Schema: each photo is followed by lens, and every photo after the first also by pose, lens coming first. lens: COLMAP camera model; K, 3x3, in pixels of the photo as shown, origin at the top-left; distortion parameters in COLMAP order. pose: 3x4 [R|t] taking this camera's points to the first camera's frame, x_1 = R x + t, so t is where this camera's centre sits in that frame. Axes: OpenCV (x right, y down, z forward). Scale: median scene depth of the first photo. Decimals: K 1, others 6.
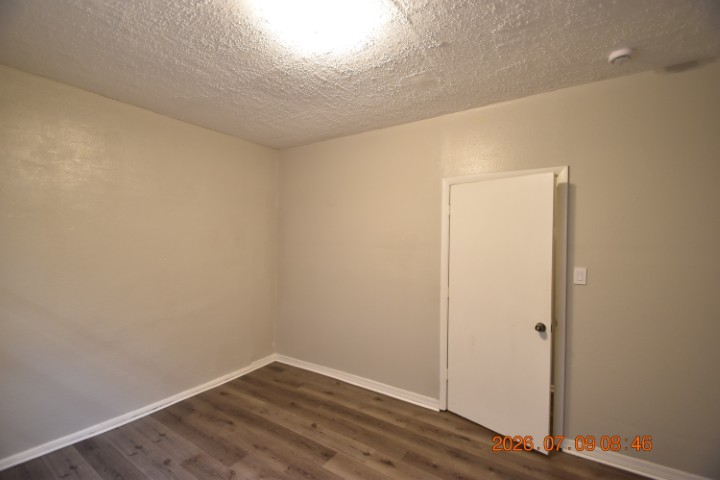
lens RADIAL K [[310.8, 0, 352.1], [0, 310.8, 235.2], [0, 0, 1]] dist [-0.010446, -0.005055]
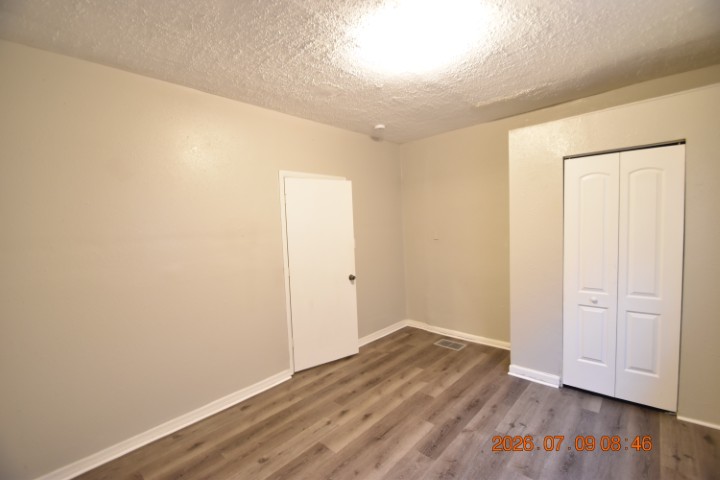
lens RADIAL K [[310.8, 0, 362.6], [0, 310.8, 234.3], [0, 0, 1]] dist [-0.010446, -0.005055]
pose [[0.144809, -0.045667, 0.988405, -0.840047], [0.029261, 0.998695, 0.041855, 0.007937], [-0.989027, 0.022861, 0.145957, 0.613487]]
